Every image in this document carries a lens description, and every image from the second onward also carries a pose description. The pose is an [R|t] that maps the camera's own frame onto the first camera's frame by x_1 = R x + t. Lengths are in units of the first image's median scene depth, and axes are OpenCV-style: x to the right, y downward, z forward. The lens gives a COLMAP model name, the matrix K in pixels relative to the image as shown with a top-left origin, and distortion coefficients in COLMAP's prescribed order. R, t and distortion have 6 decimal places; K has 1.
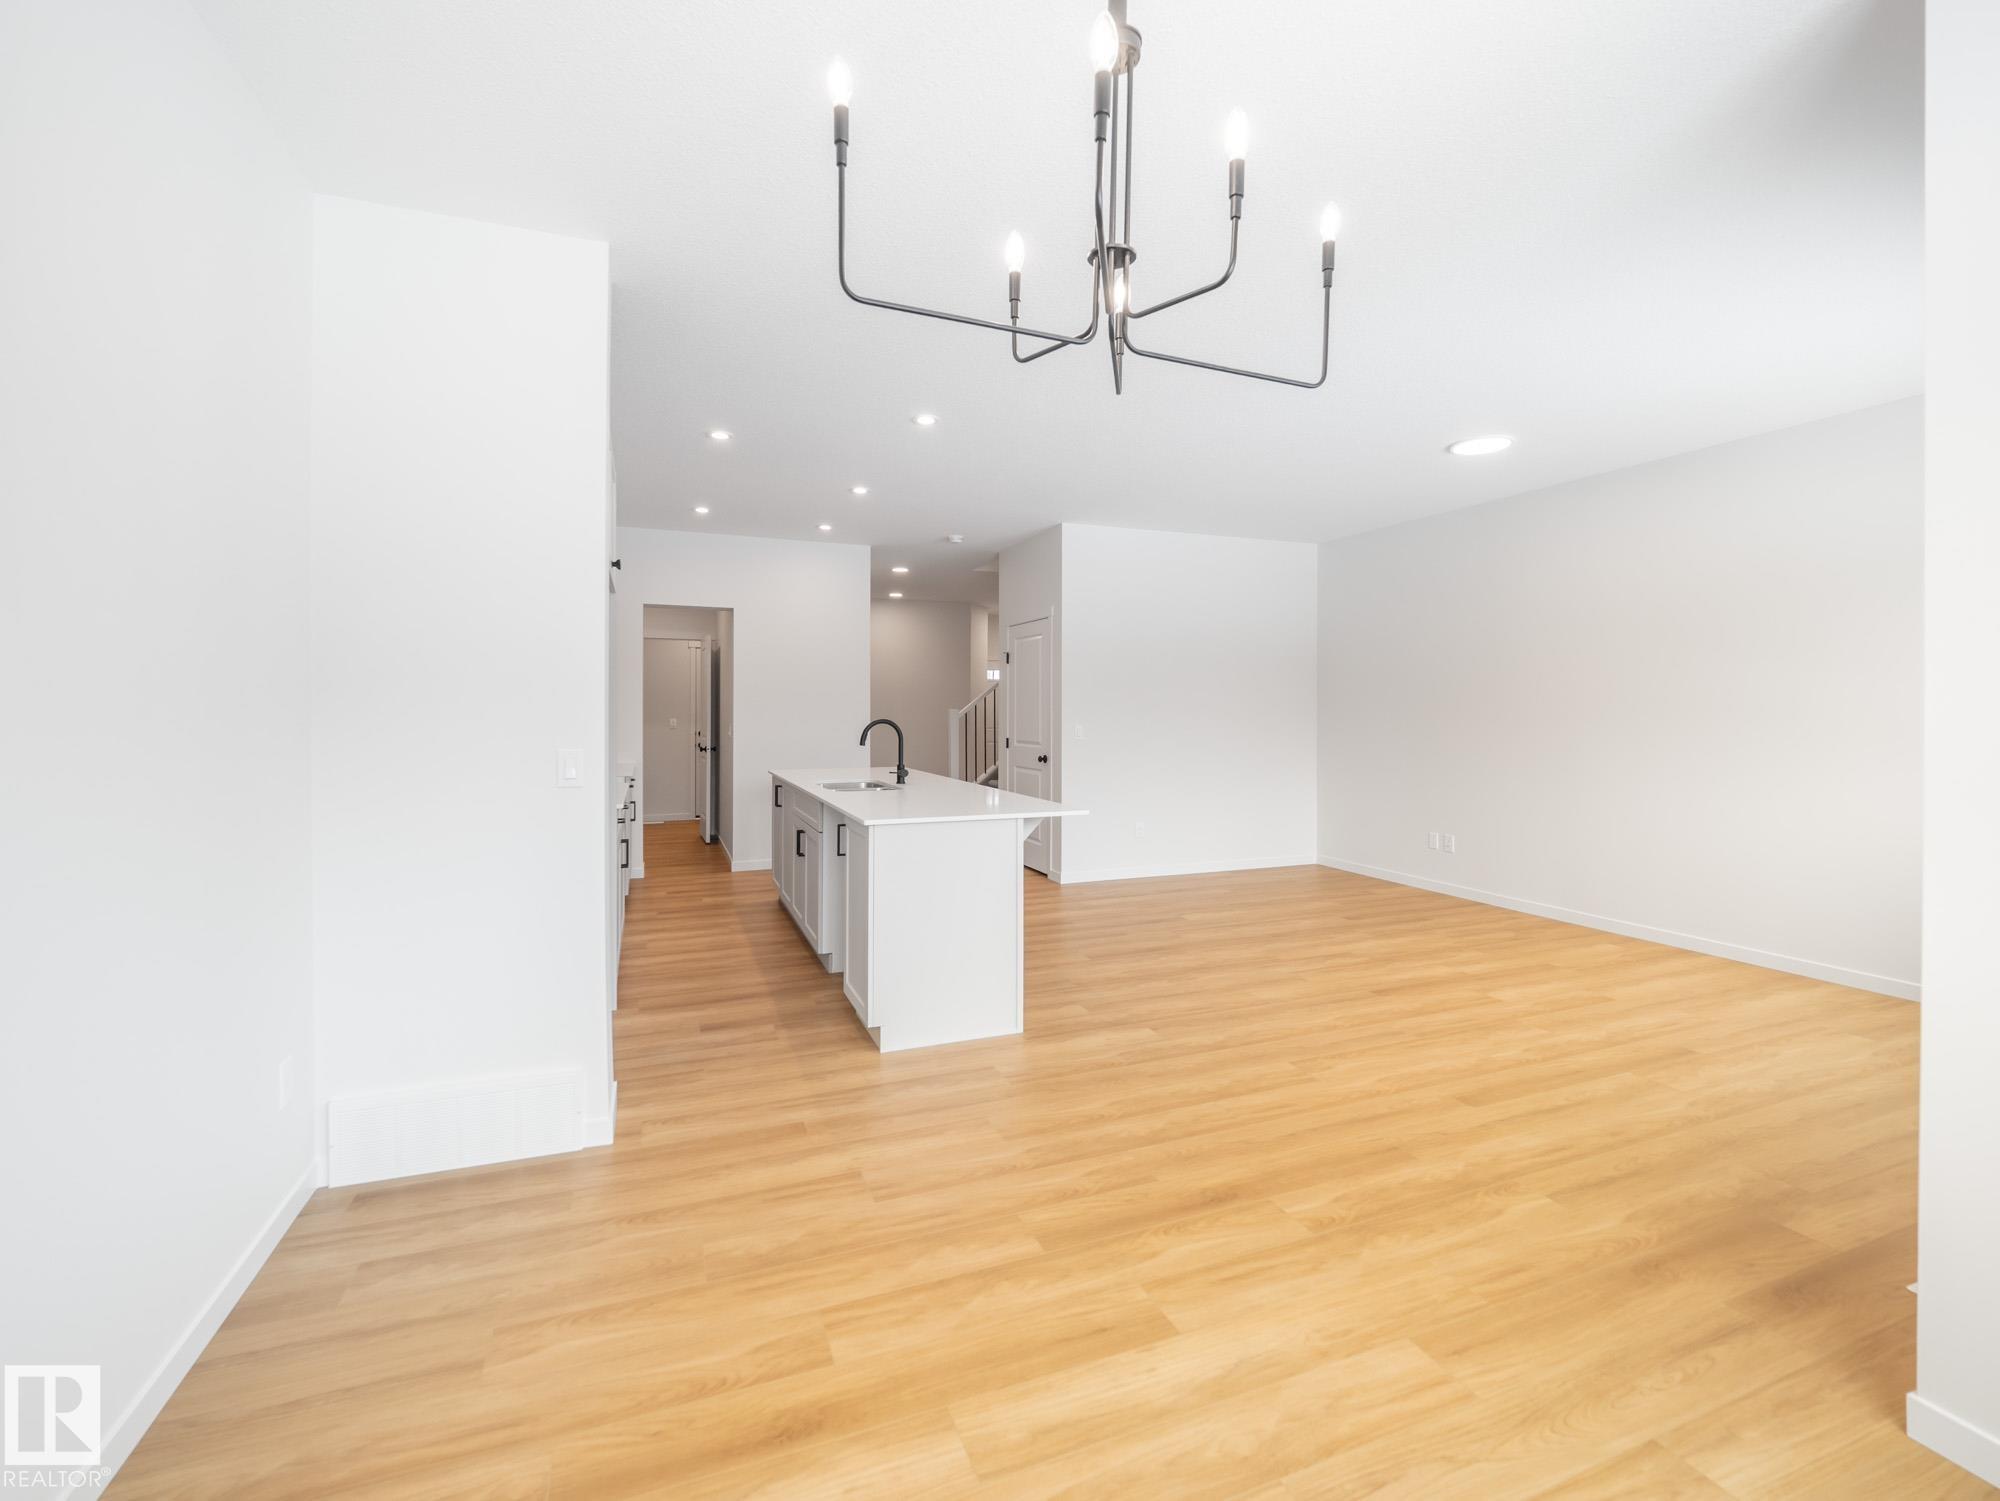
lens RADIAL K [[856.4, 0, 991.6], [0, 856.4, 708.2], [0, 0, 1]] dist [-0.001293, -0.000208]
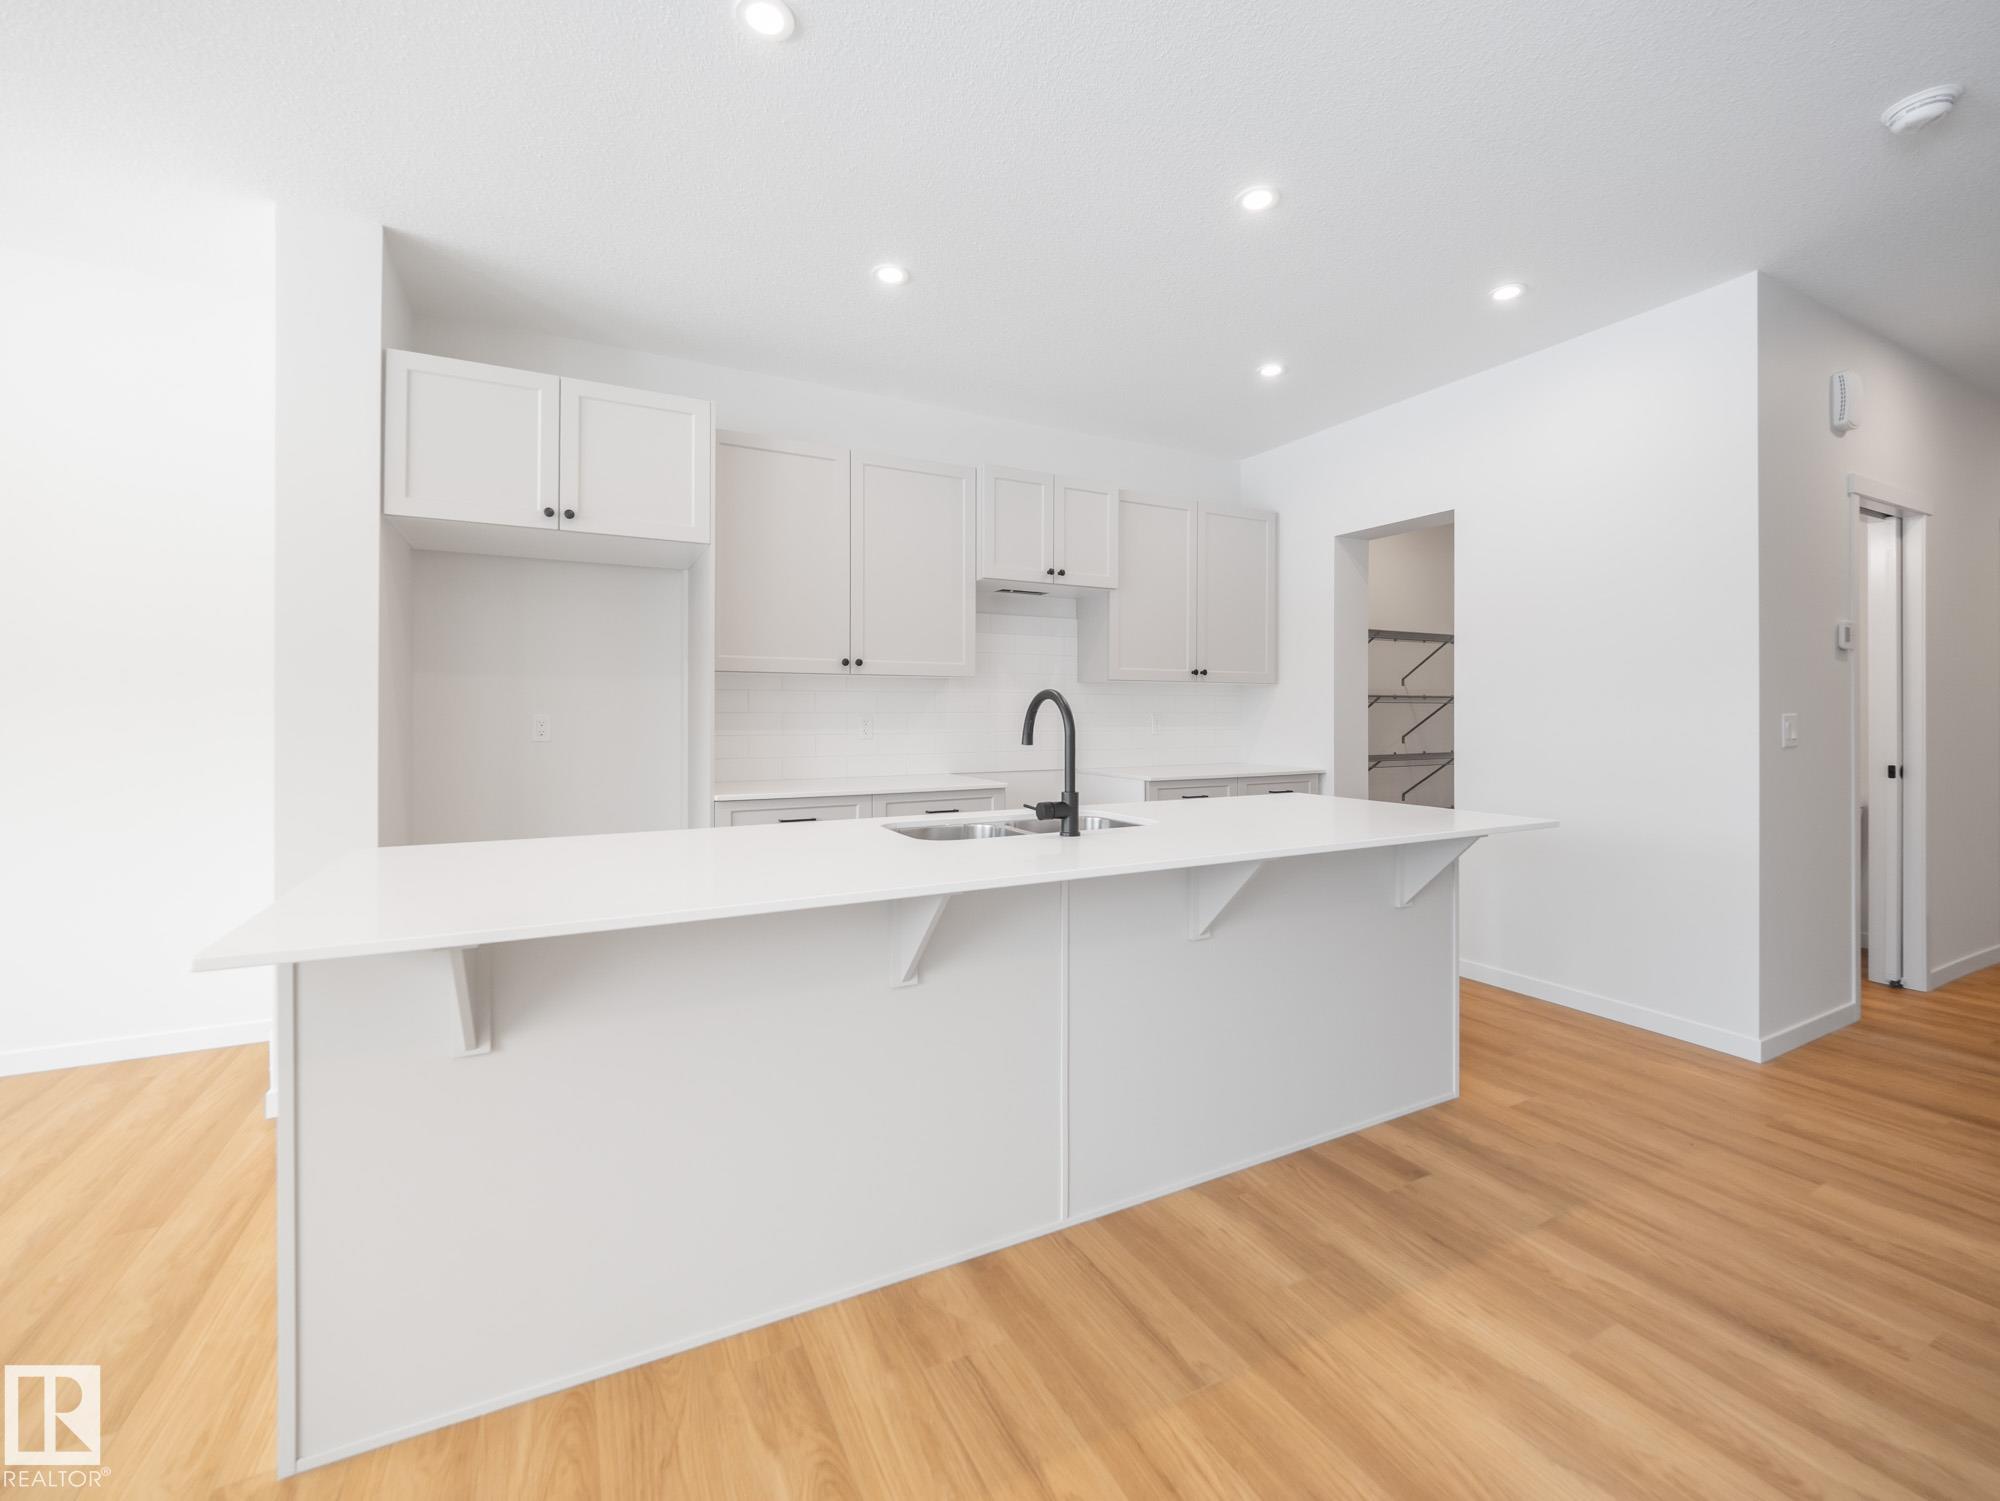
lens RADIAL K [[848.7, 0, 1002.9], [0, 848.7, 720.6], [0, 0, 1]] dist [-0.011861, 0.000459]
pose [[0.108873, 0.004268, -0.994047, 0.236723], [0.006074, 0.999969, 0.004959, 0.019865], [0.994037, -0.006578, 0.108843, 0.678794]]
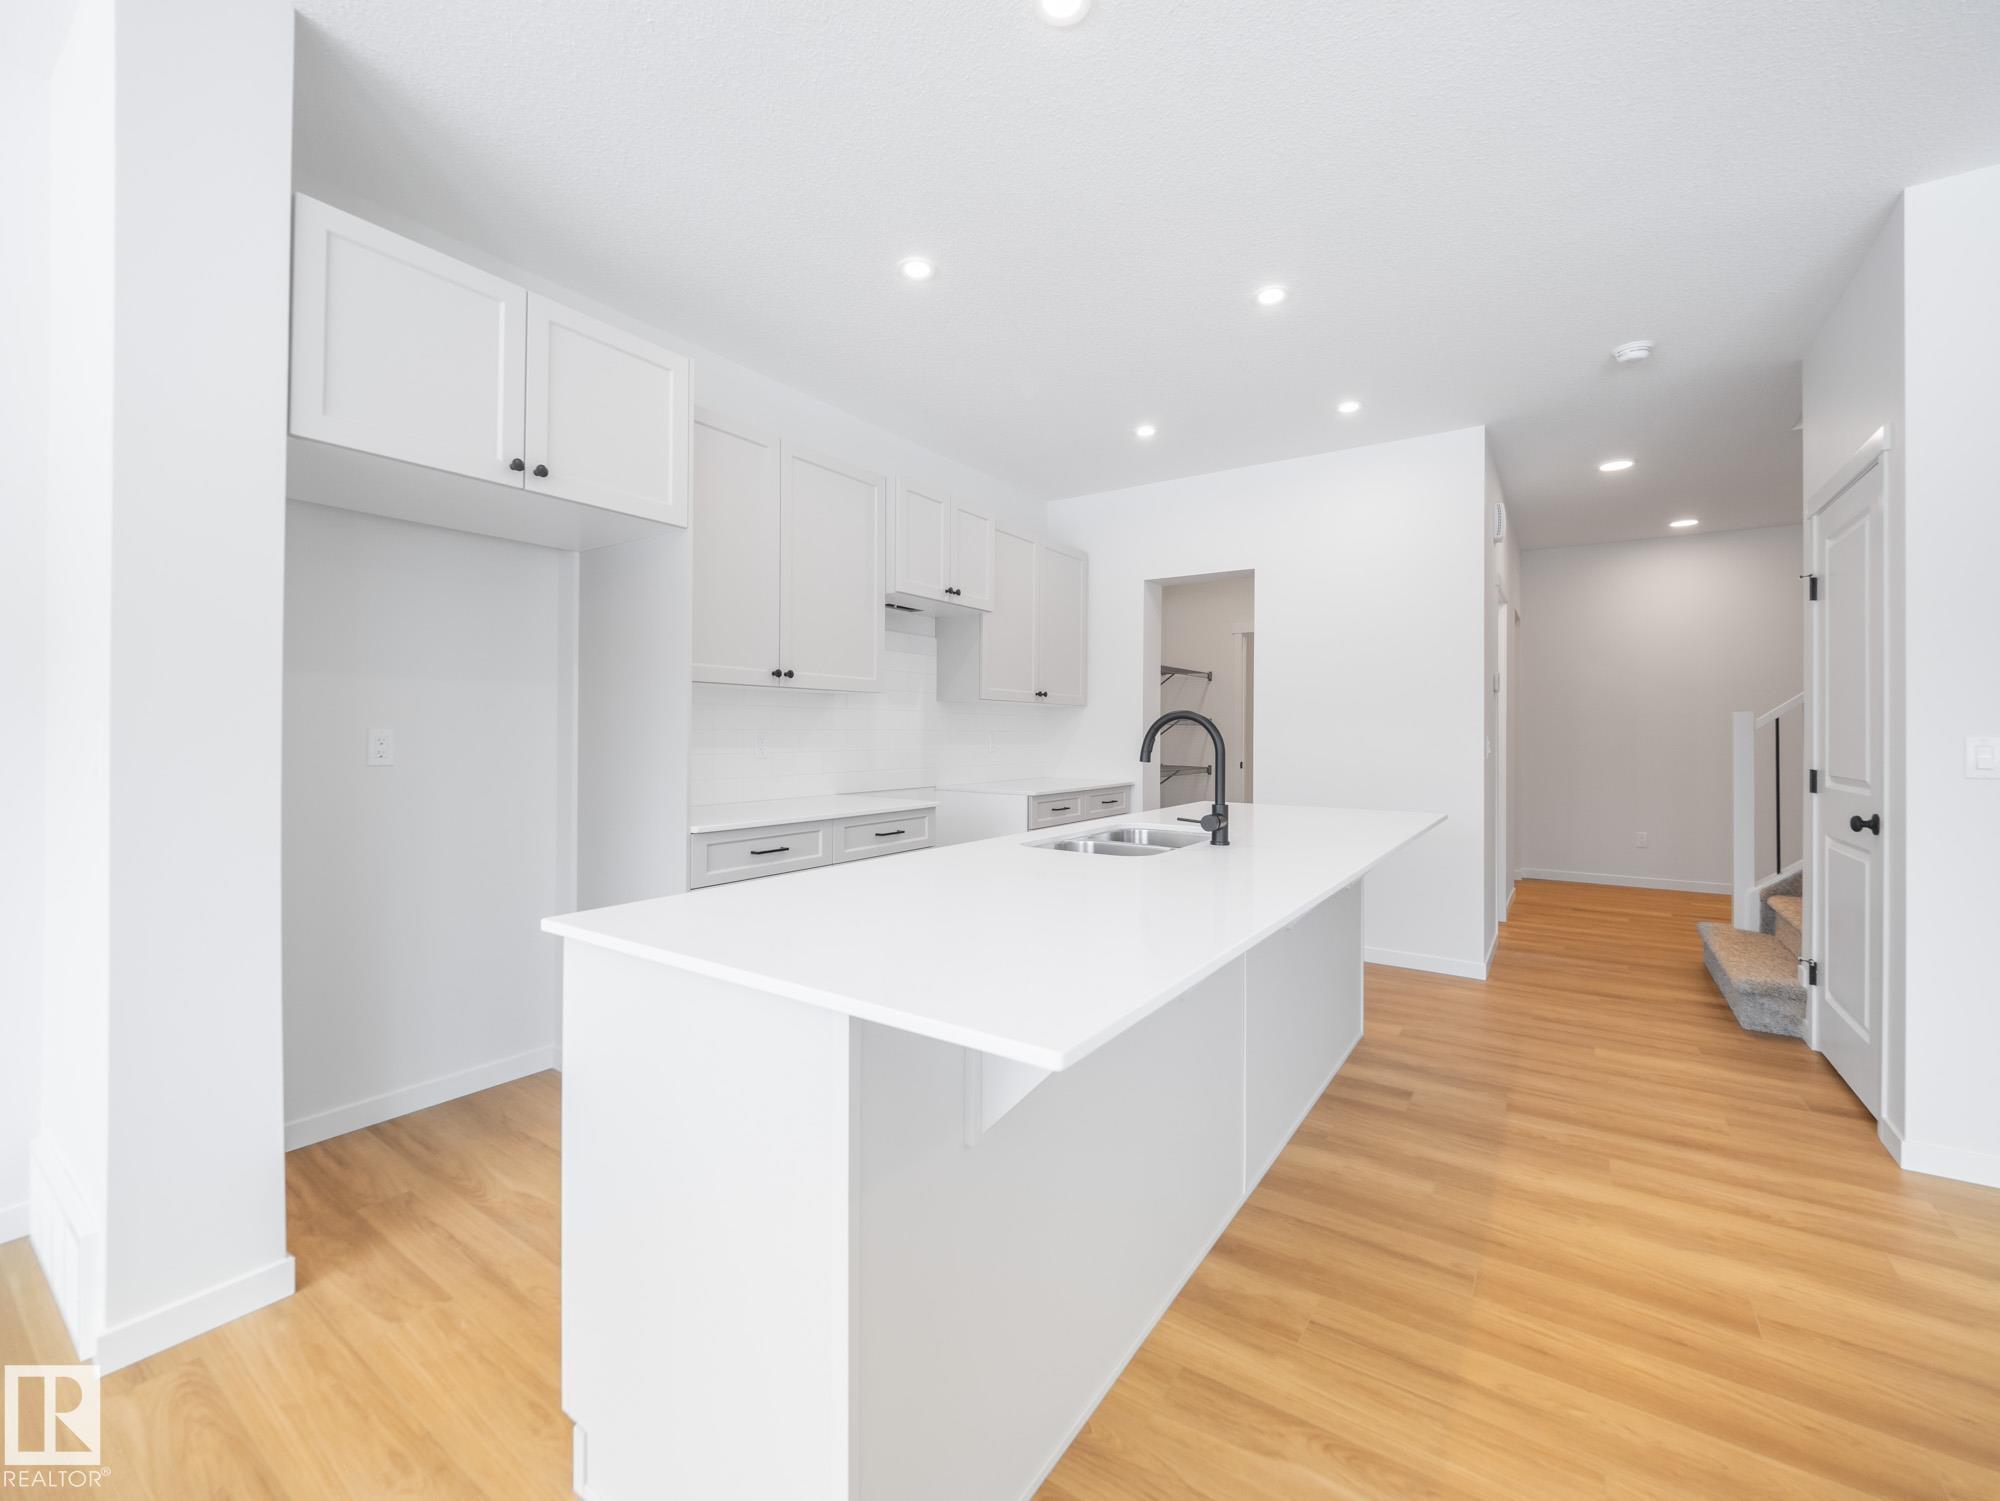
lens RADIAL K [[840.9, 0, 997.6], [0, 840.9, 738.7], [0, 0, 1]] dist [-0.012291, -0.000075]
pose [[0.562113, 0.007770, -0.827024, 0.156778], [-0.000958, 0.999961, 0.008744, 0.017729], [0.827060, -0.004123, 0.562099, 0.466531]]
